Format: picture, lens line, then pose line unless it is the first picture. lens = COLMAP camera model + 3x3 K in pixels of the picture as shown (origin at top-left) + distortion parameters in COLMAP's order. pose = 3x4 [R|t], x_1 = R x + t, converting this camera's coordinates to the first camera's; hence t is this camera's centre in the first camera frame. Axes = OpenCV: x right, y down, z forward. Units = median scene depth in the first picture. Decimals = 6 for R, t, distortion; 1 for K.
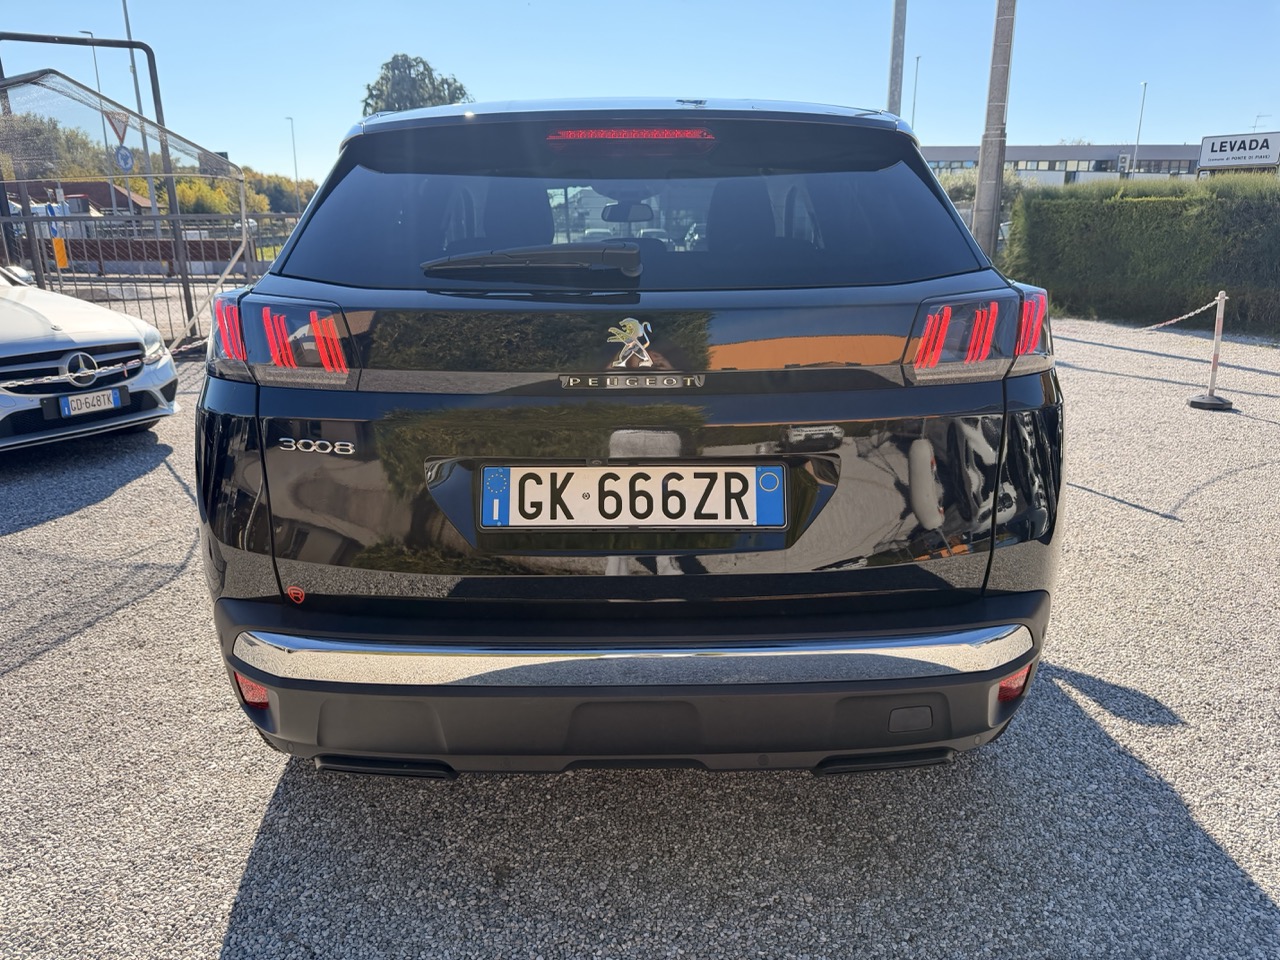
lens RADIAL K [[913.8, 0, 640.0], [0, 913.8, 480.0], [0, 0, 1]] dist [0.004648, -0.004575]
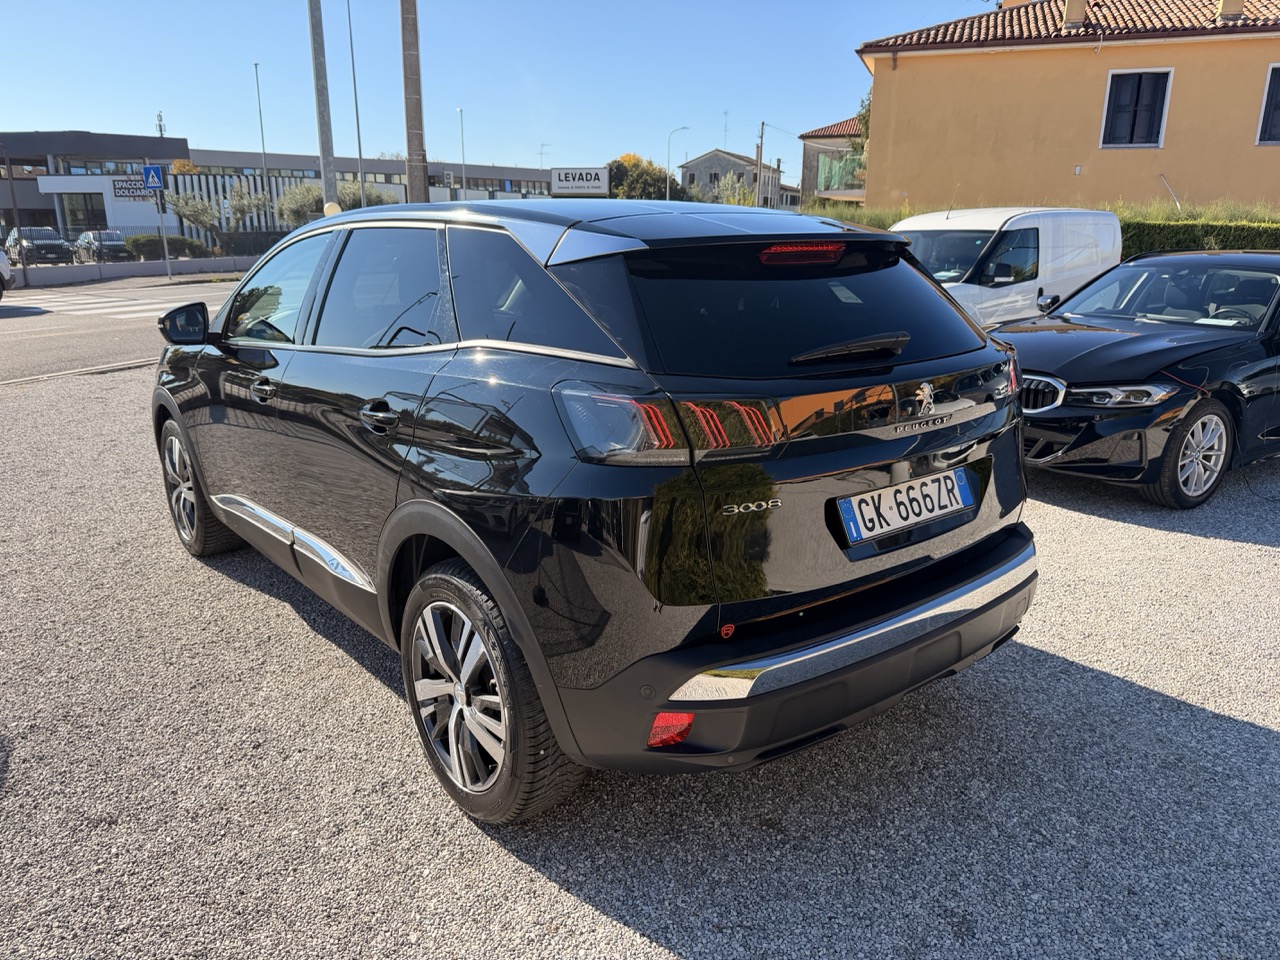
lens RADIAL K [[896.3, 0, 618.3], [0, 896.3, 483.4], [0, 0, 1]] dist [-0.000964, -0.013425]
pose [[0.798106, -0.160459, 0.580758, -0.132038], [0.161578, 0.985579, 0.050260, -0.017476], [-0.580447, 0.053725, 0.812524, 0.012074]]
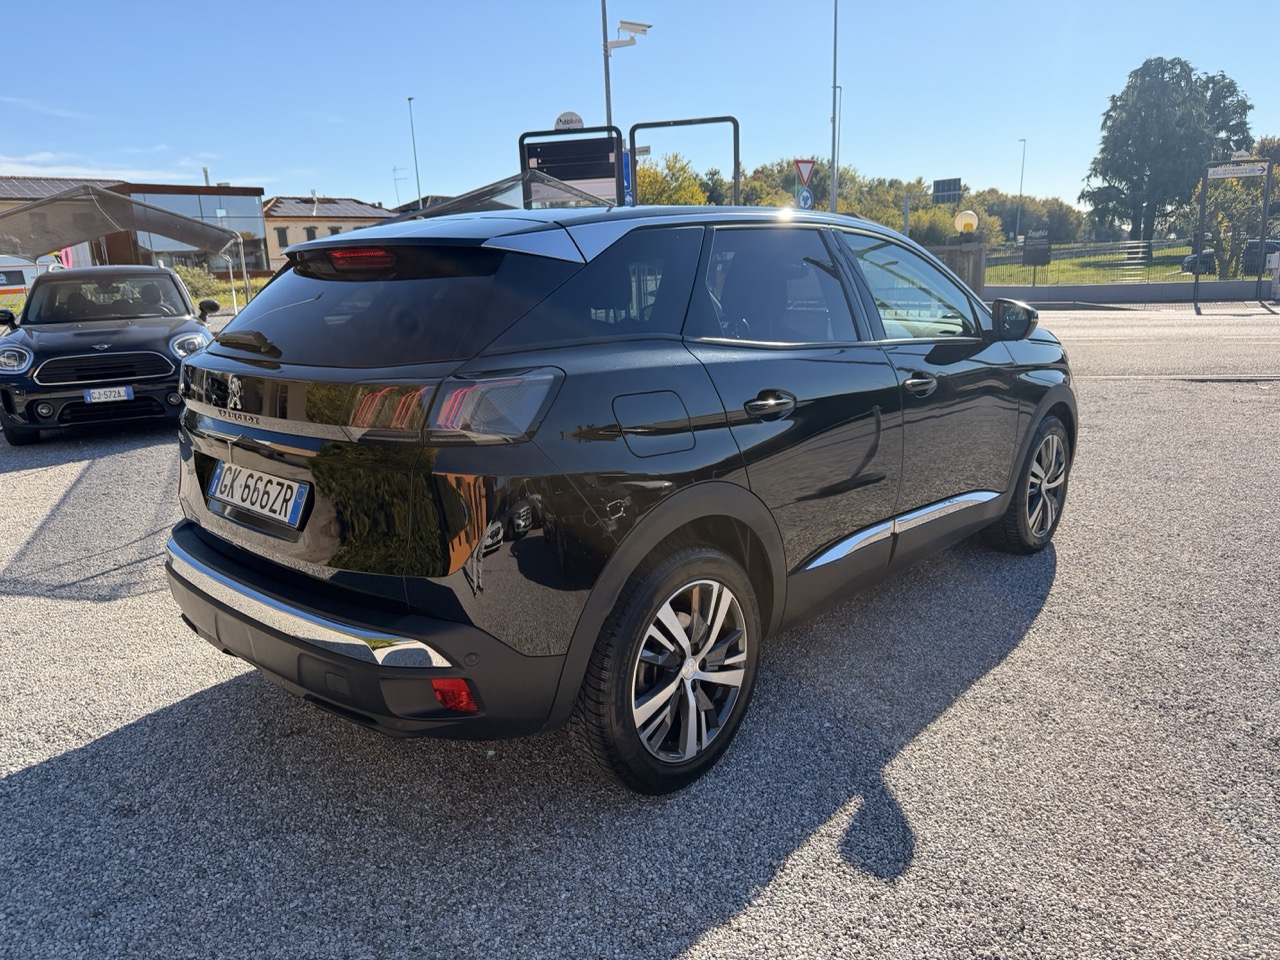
lens RADIAL K [[913.8, 0, 640.0], [0, 913.8, 480.0], [0, 0, 1]] dist [0.004648, -0.004575]
pose [[0.729616, 0.146975, -0.667876, 0.167139], [-0.160039, 0.986208, 0.042195, -0.018920], [0.664867, 0.076100, 0.743075, 0.029900]]
